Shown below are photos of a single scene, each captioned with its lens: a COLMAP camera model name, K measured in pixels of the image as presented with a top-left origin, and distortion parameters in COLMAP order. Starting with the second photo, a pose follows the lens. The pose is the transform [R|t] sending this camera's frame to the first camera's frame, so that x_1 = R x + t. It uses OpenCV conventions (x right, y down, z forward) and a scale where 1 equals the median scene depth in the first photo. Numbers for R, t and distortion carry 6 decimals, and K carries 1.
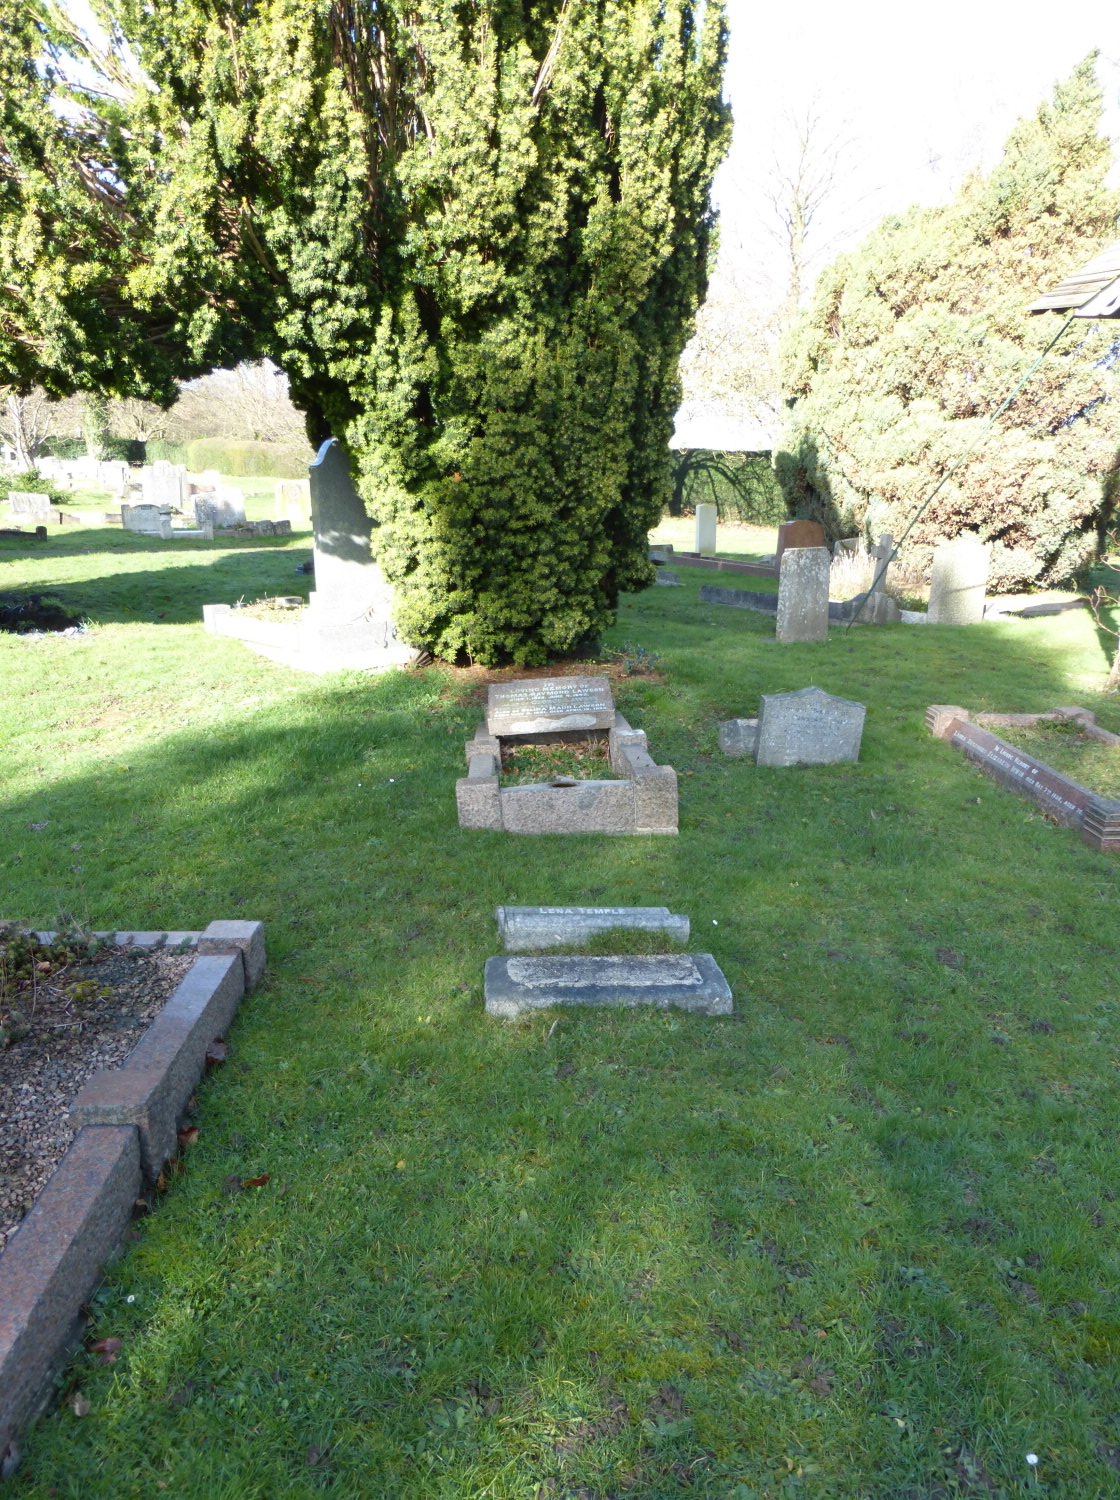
lens RADIAL K [[1098.5, 0, 549.9], [0, 1098.5, 747.8], [0, 0, 1]] dist [-0.037180, 0.034929]
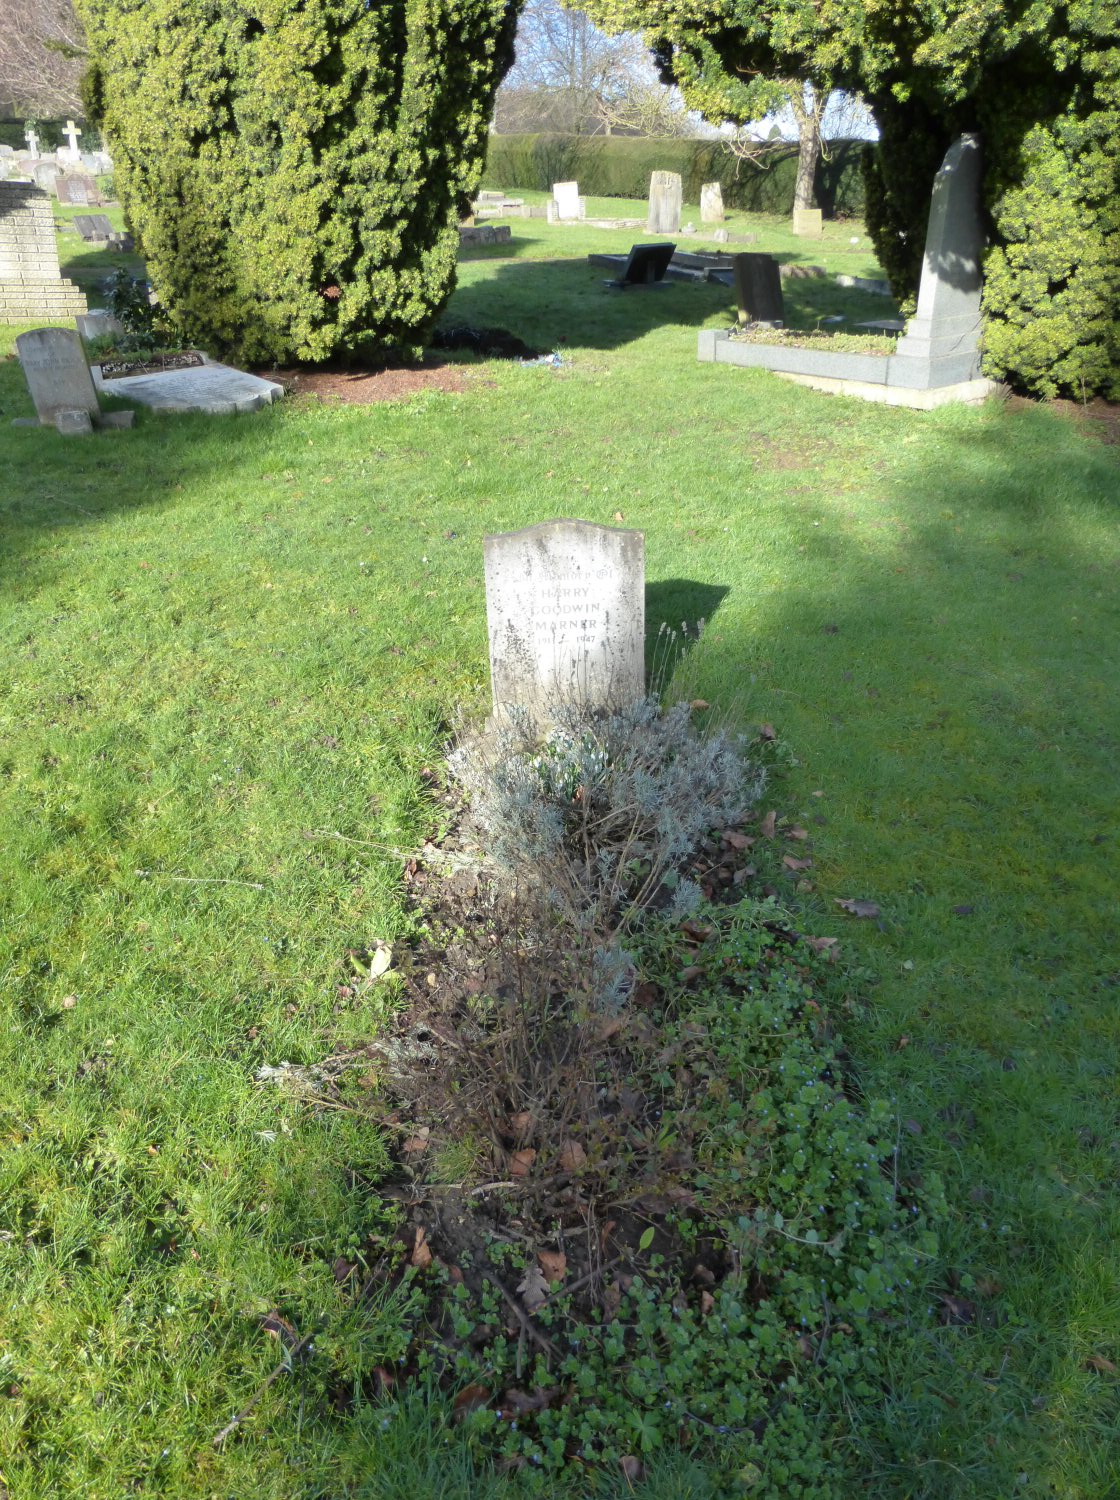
lens RADIAL K [[1098.5, 0, 553.5], [0, 1098.5, 750.6], [0, 0, 1]] dist [-0.037180, 0.034929]
pose [[0.999471, -0.013764, 0.029468, -0.610739], [0.006062, 0.968994, 0.247011, -0.016342], [-0.031954, -0.246701, 0.968565, 0.001207]]
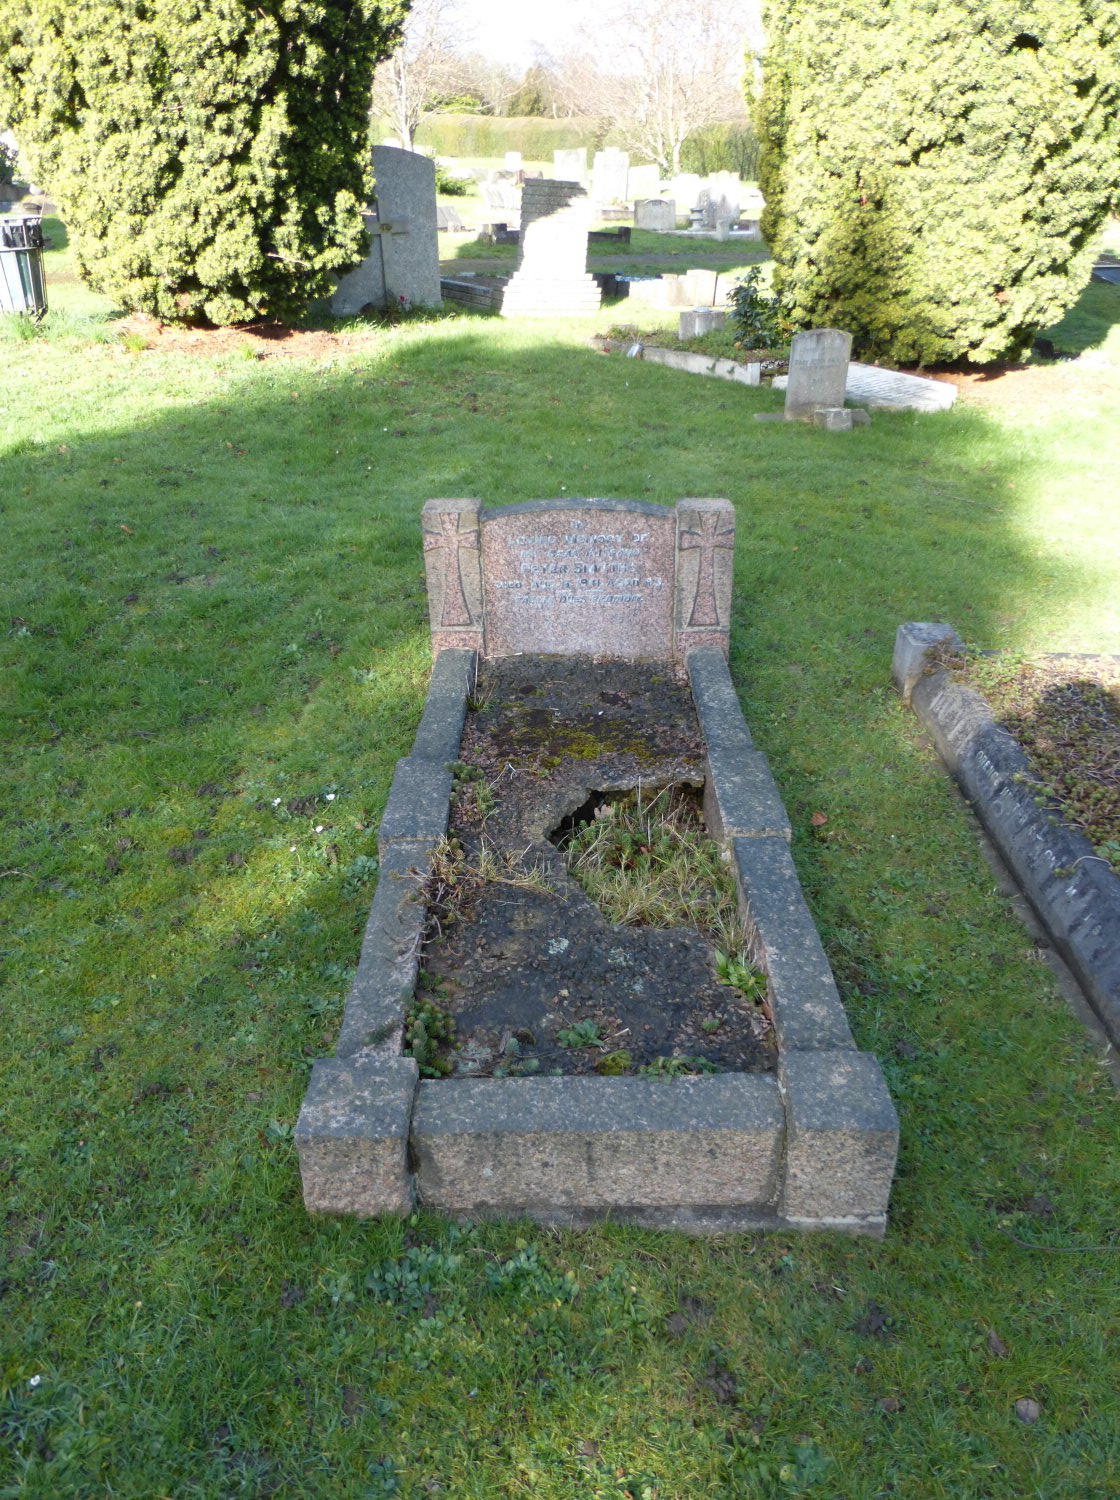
lens RADIAL K [[1098.5, 0, 560.7], [0, 1098.5, 751.3], [0, 0, 1]] dist [-0.037180, 0.034929]
pose [[0.999266, 0.021187, -0.031907, -1.128614], [-0.012242, 0.966046, 0.258080, -0.021716], [0.036292, -0.257500, 0.965596, -0.044397]]
